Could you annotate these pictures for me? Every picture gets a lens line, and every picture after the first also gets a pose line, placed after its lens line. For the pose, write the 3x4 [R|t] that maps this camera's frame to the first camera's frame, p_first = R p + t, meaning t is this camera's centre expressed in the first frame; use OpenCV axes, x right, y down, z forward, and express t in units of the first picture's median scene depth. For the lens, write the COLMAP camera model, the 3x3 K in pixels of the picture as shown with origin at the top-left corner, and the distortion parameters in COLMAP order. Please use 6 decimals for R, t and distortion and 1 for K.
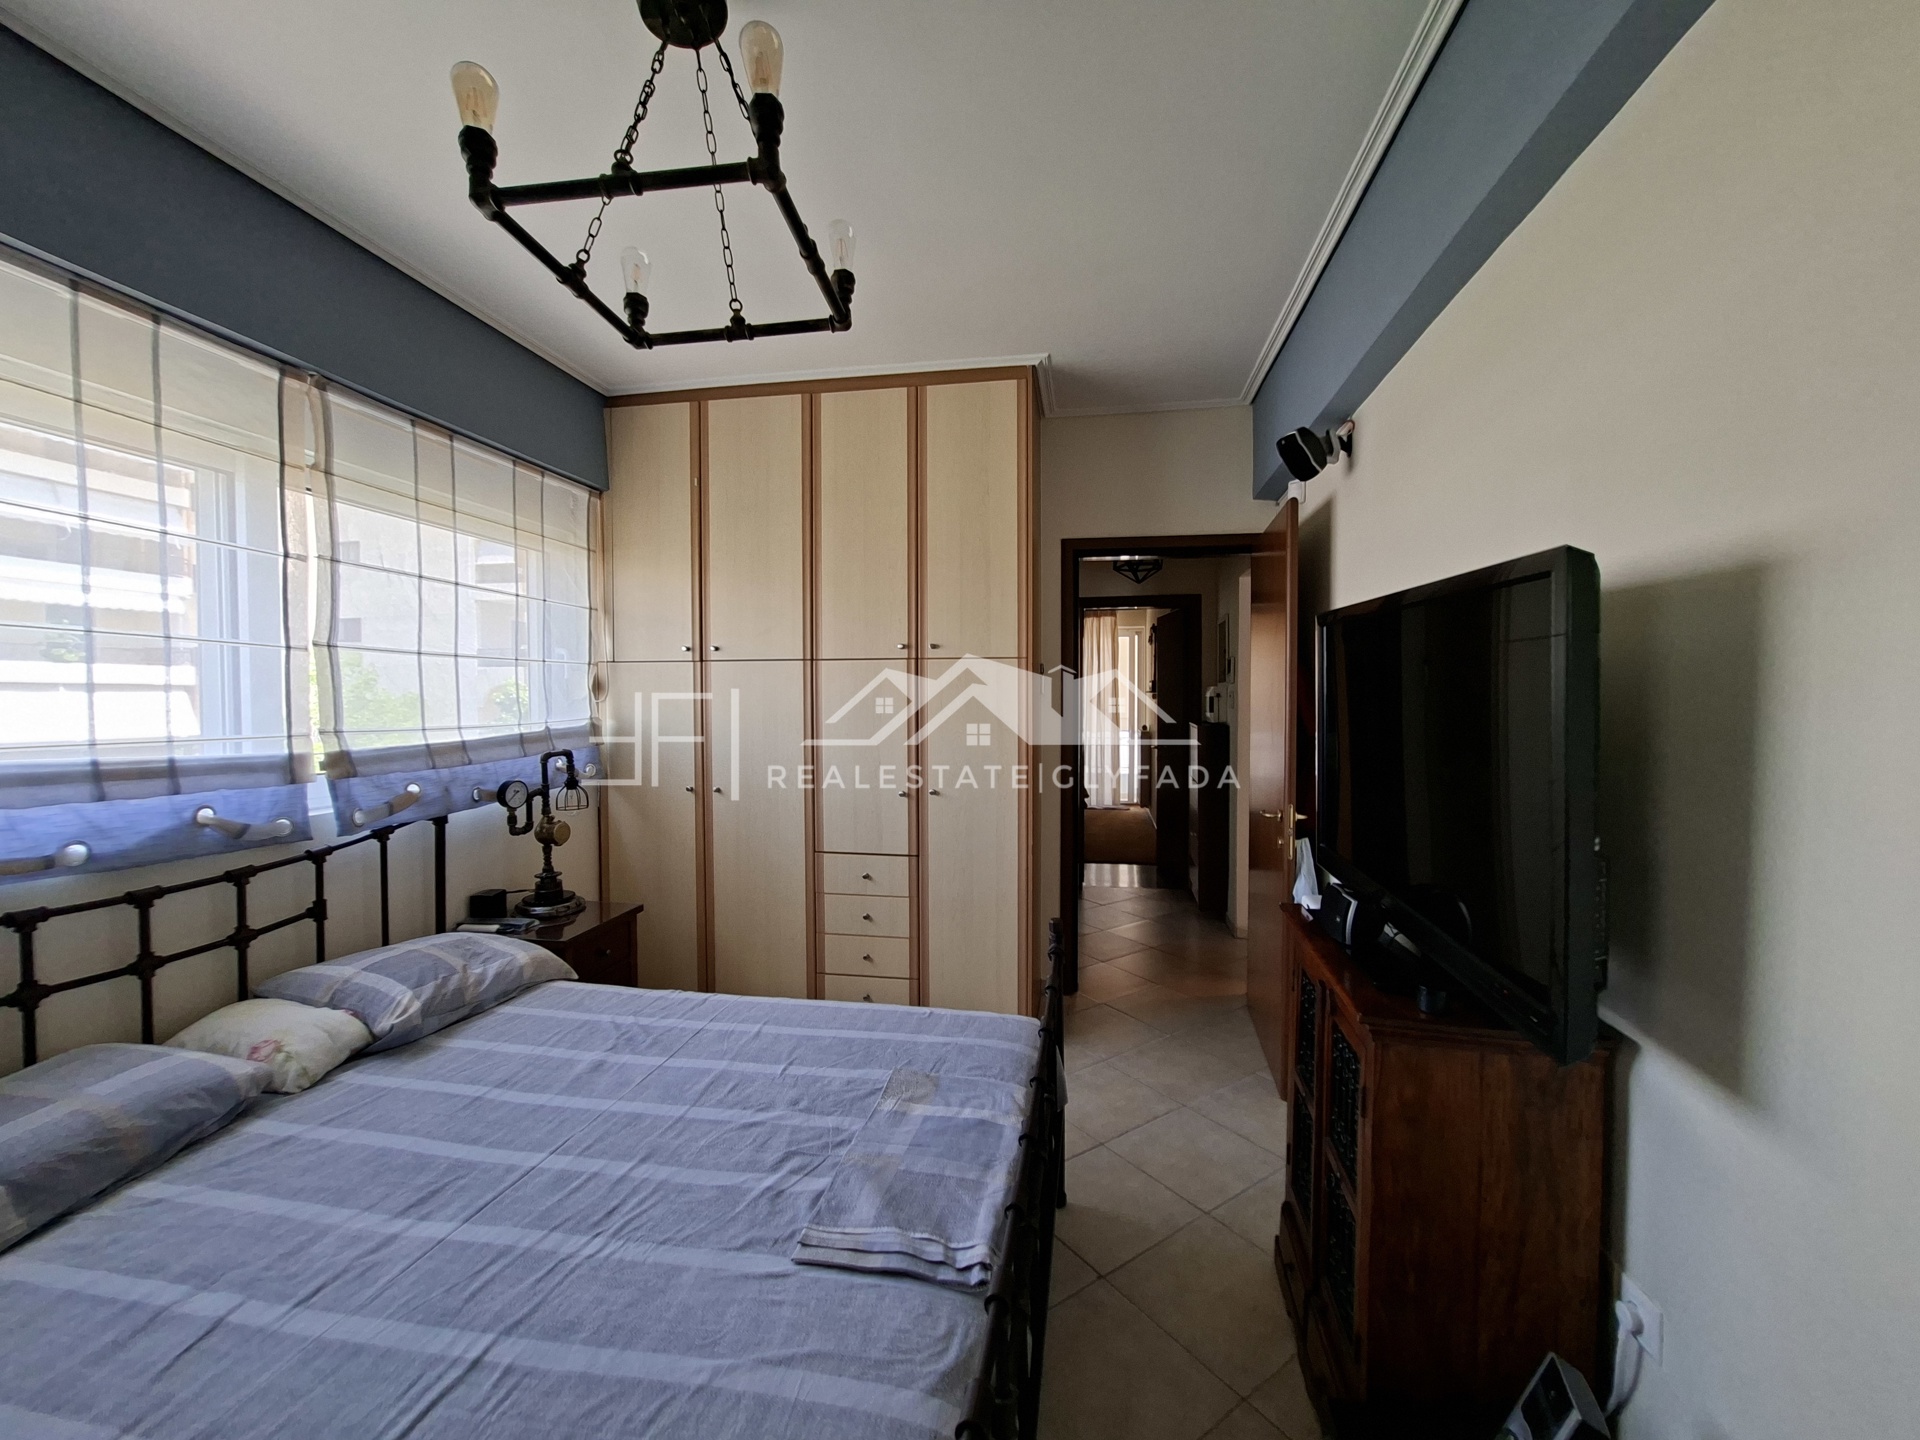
lens RADIAL K [[758.0, 0, 965.6], [0, 758.0, 716.9], [0, 0, 1]] dist [-0.005437, 0.001023]
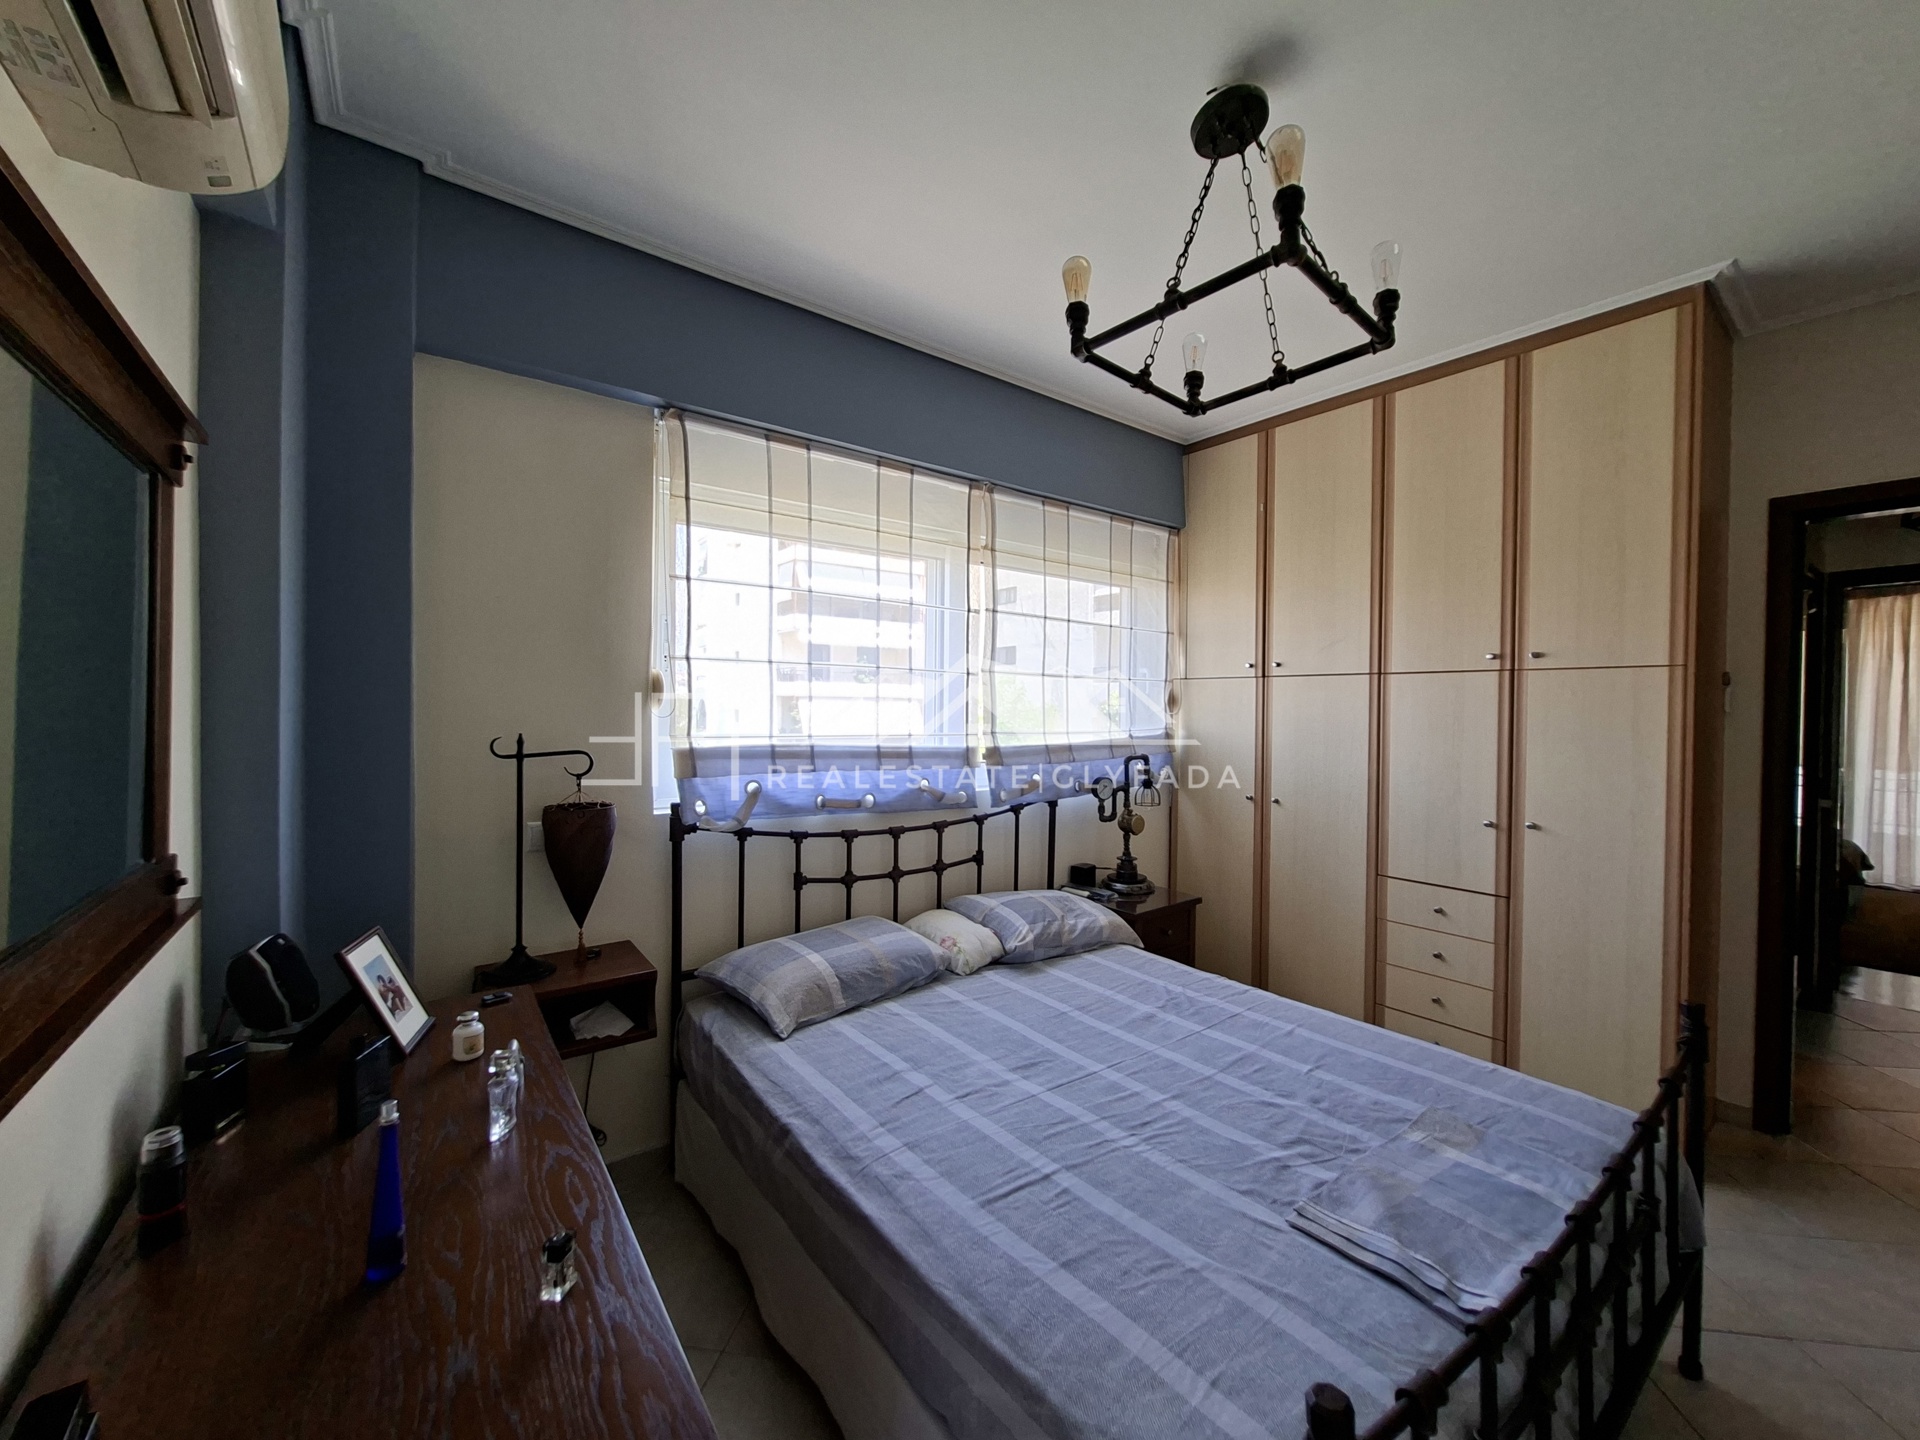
lens RADIAL K [[758.0, 0, 965.6], [0, 758.0, 716.9], [0, 0, 1]] dist [-0.005437, 0.001023]
pose [[0.739573, 0.017343, -0.672853, 0.105217], [-0.028692, 0.999572, -0.005773, -0.000251], [0.672464, 0.023576, 0.739754, -0.104036]]
